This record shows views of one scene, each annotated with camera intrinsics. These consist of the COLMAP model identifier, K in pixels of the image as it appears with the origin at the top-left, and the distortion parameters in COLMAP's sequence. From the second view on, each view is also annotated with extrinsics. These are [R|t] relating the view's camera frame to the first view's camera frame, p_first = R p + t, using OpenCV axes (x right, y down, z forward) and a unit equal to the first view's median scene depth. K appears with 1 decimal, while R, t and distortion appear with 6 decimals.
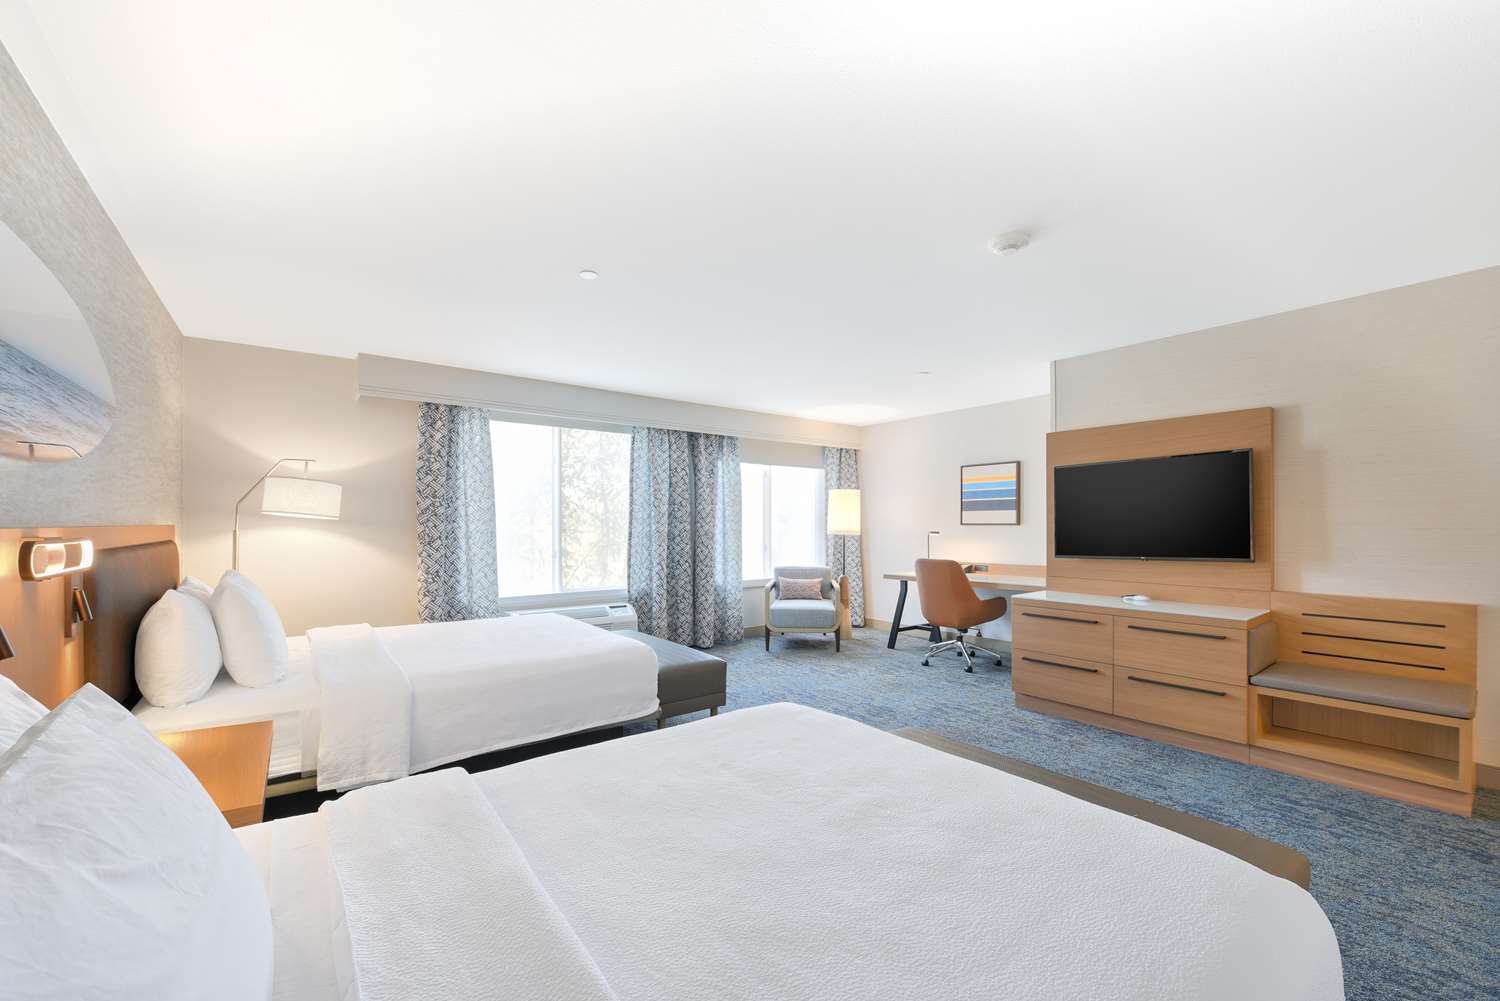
lens RADIAL K [[605.1, 0, 785.8], [0, 605.1, 522.6], [0, 0, 1]] dist [0.001307, 0.000000]
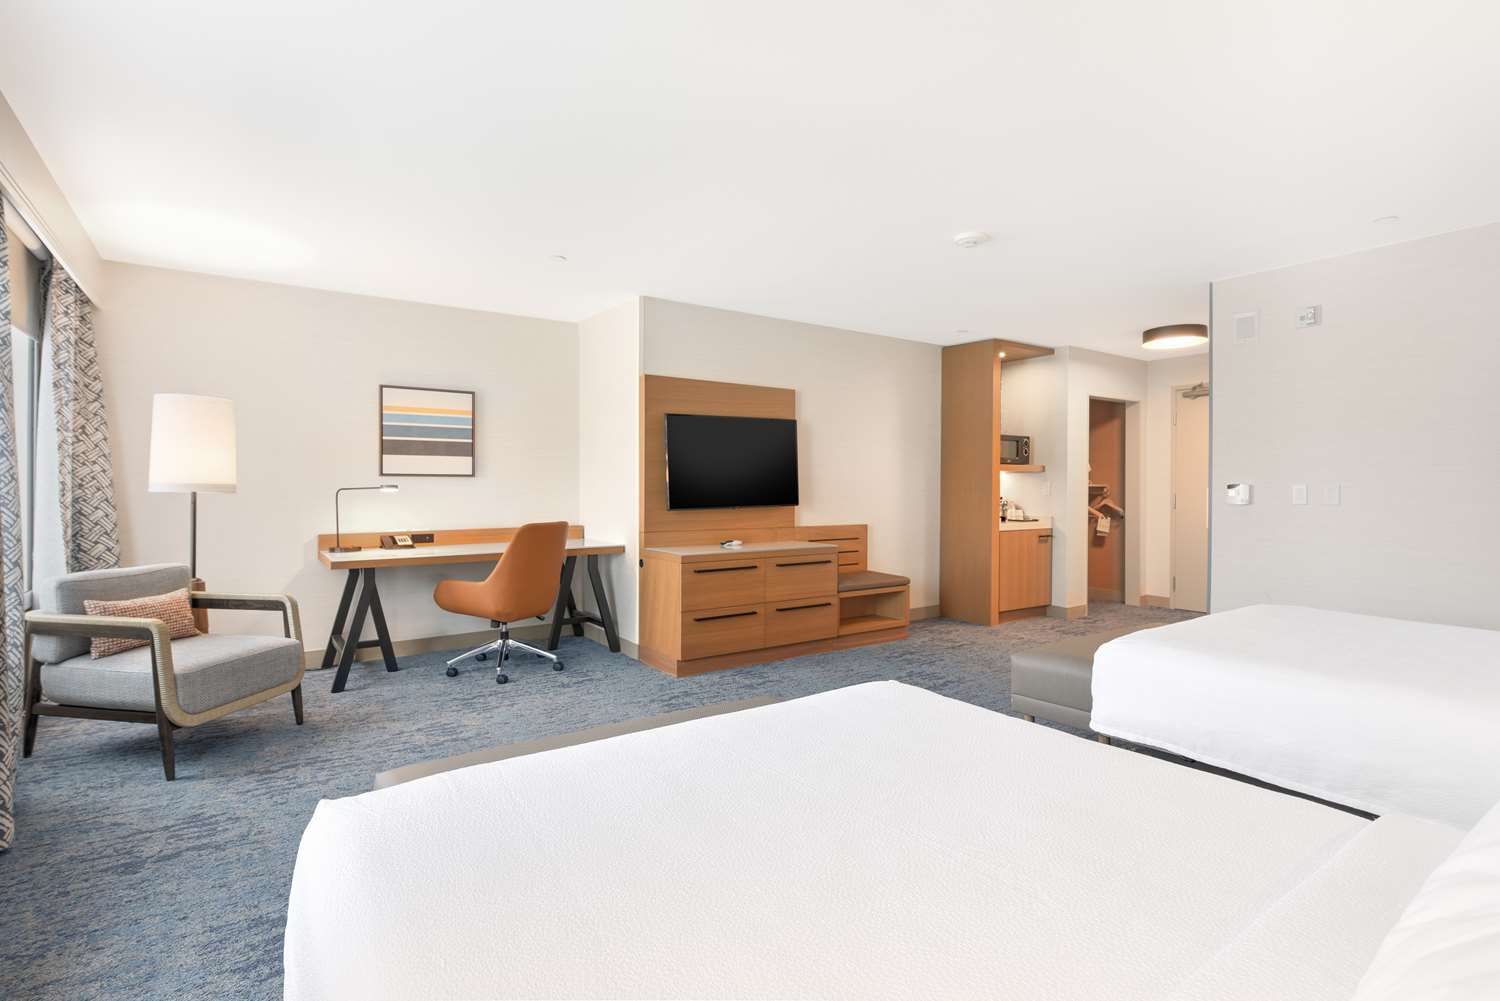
lens RADIAL K [[698.2, 0, 750.0], [0, 698.2, 500.5], [0, 0, 1]] dist [-0.080233, -0.000117]
pose [[0.053477, -0.024301, 0.998273, -0.472359], [-0.006623, 0.999673, 0.024690, 0.010797], [-0.998547, -0.007932, 0.053299, 0.623742]]
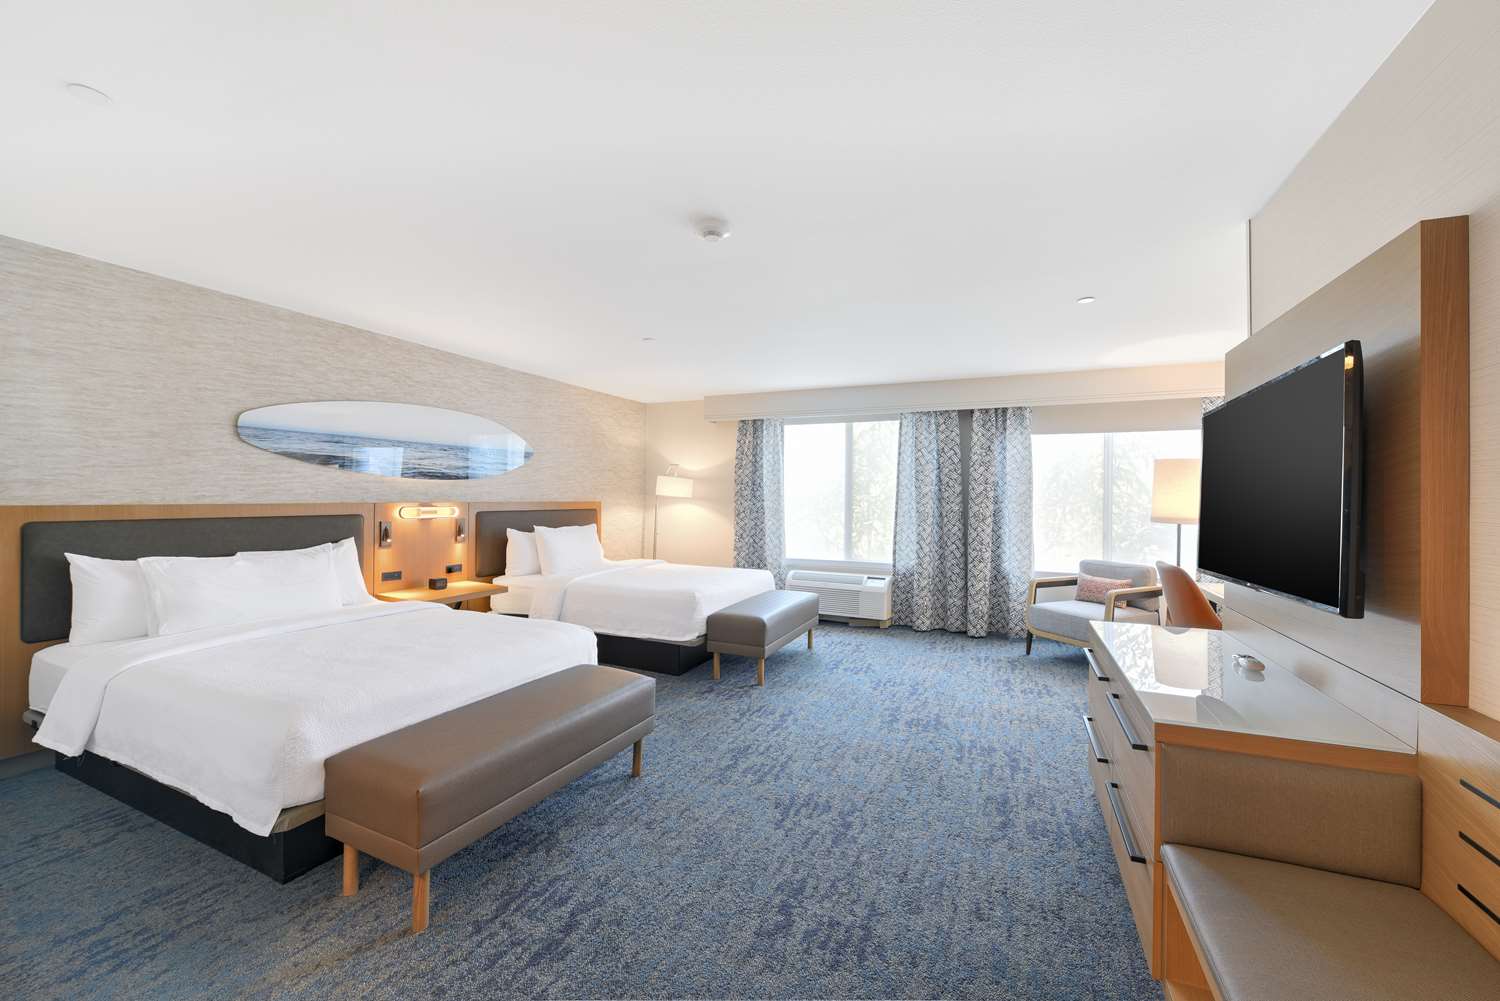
lens RADIAL K [[598.5, 0, 750.0], [0, 598.5, 500.5], [0, 0, 1]] dist [-0.013563, -0.000105]
pose [[0.442530, 0.001097, -0.896753, 0.578528], [-0.011051, 0.999930, -0.004231, 0.003313], [0.896685, 0.011783, 0.442512, 0.294147]]
